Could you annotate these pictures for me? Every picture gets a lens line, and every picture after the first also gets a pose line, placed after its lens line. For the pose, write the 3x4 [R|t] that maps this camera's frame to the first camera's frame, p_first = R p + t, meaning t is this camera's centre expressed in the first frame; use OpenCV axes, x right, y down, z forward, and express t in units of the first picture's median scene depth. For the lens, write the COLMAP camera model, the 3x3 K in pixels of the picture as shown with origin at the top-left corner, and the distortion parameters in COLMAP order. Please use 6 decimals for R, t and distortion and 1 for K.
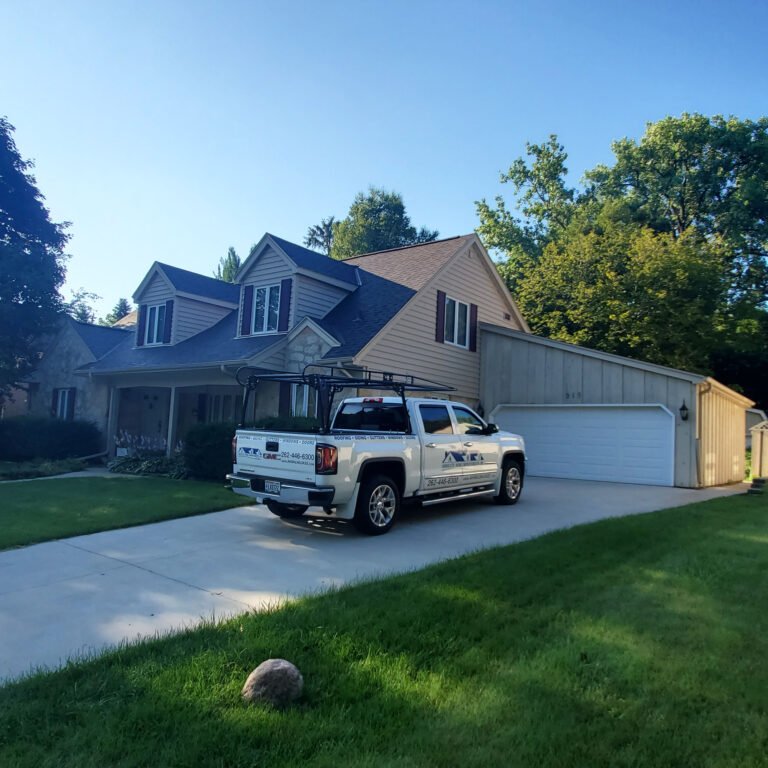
lens RADIAL K [[604.3, 0, 384.0], [0, 604.3, 384.0], [0, 0, 1]] dist [0.005019, -0.002212]
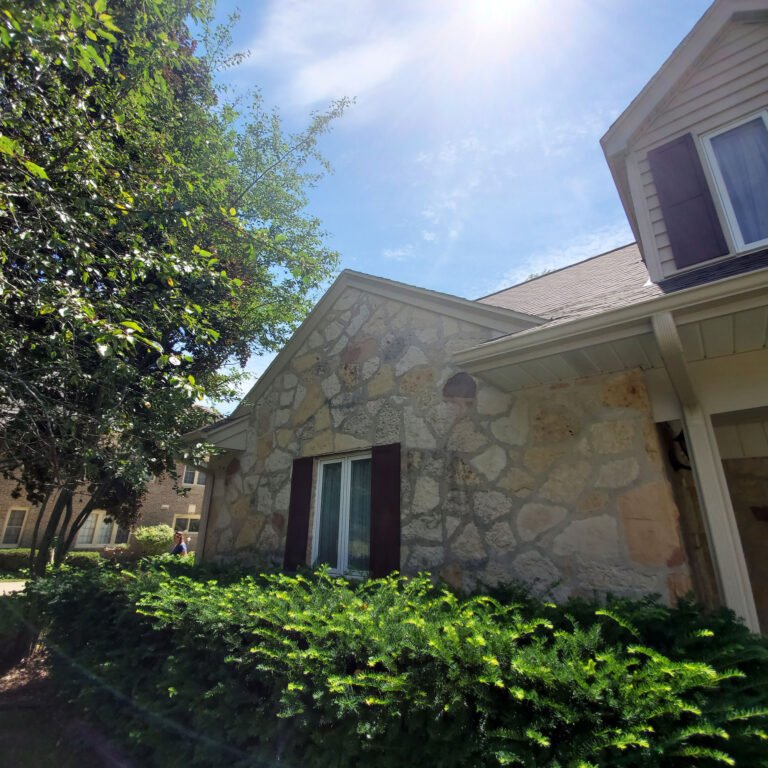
lens RADIAL K [[403.6, 0, 383.3], [0, 403.6, 390.2], [0, 0, 1]] dist [0.013486, -0.014386]
pose [[0.999455, -0.030914, -0.011566, -0.530230], [0.027241, 0.970431, -0.239838, 0.028353], [0.018638, 0.239392, 0.970744, 0.826063]]
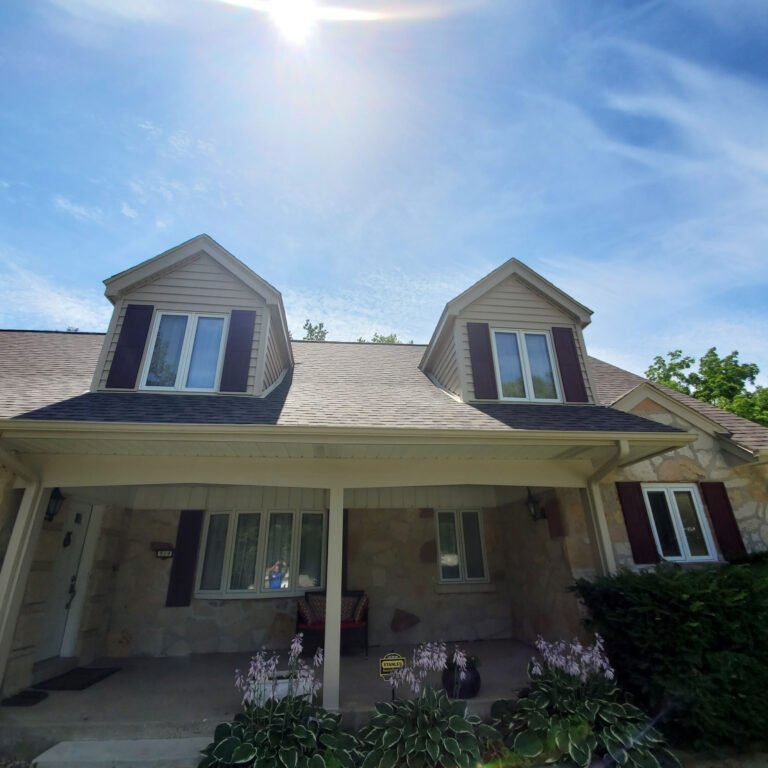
lens RADIAL K [[398.5, 0, 381.4], [0, 398.5, 394.3], [0, 0, 1]] dist [0.015725, -0.015360]
pose [[0.704560, 0.216007, 0.675971, -0.453152], [-0.010413, 0.955592, -0.294507, 0.020946], [-0.709568, 0.200459, 0.675521, 0.672097]]
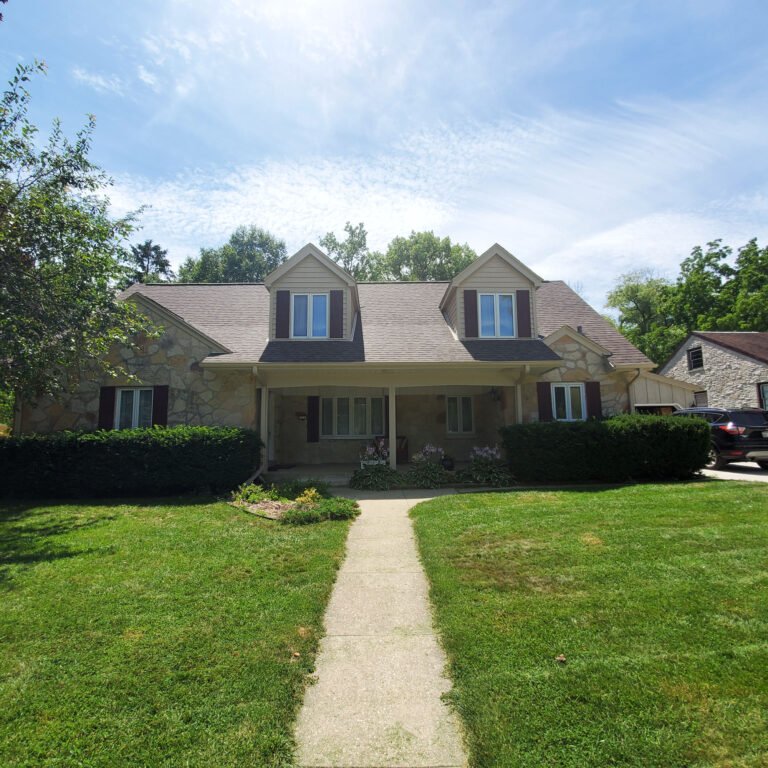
lens RADIAL K [[403.6, 0, 383.3], [0, 403.6, 390.2], [0, 0, 1]] dist [0.013486, -0.014386]
pose [[0.775440, 0.018661, 0.631146, -0.636660], [-0.010619, 0.999807, -0.016514, 0.017075], [-0.631332, 0.006104, 0.775489, 0.465055]]
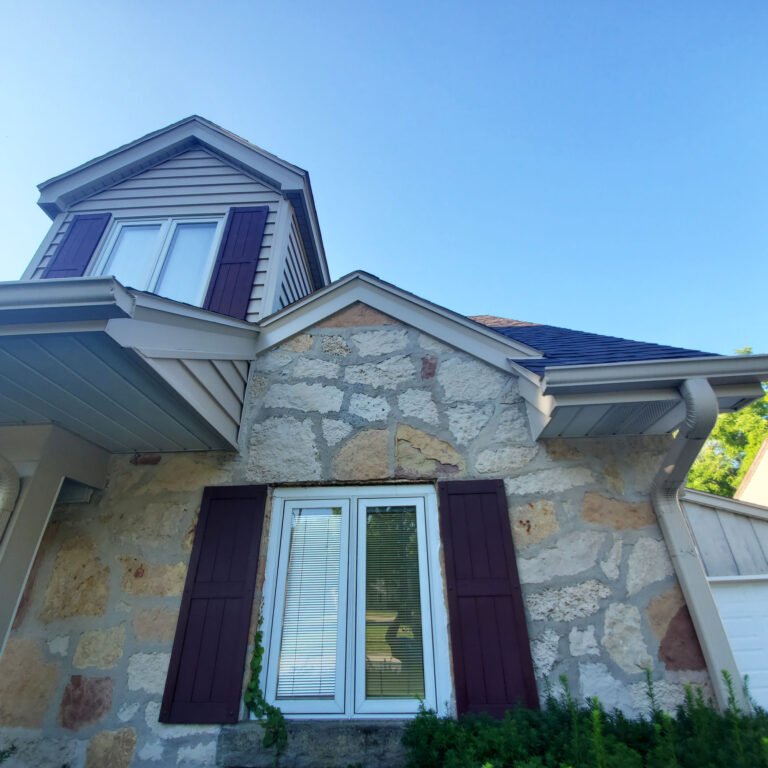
lens RADIAL K [[403.6, 0, 383.3], [0, 403.6, 390.2], [0, 0, 1]] dist [0.013486, -0.014386]
pose [[0.816938, 0.228121, 0.529691, -0.155507], [-0.003339, 0.920301, -0.391196, 0.014659], [-0.576715, 0.317815, 0.752591, 0.632629]]
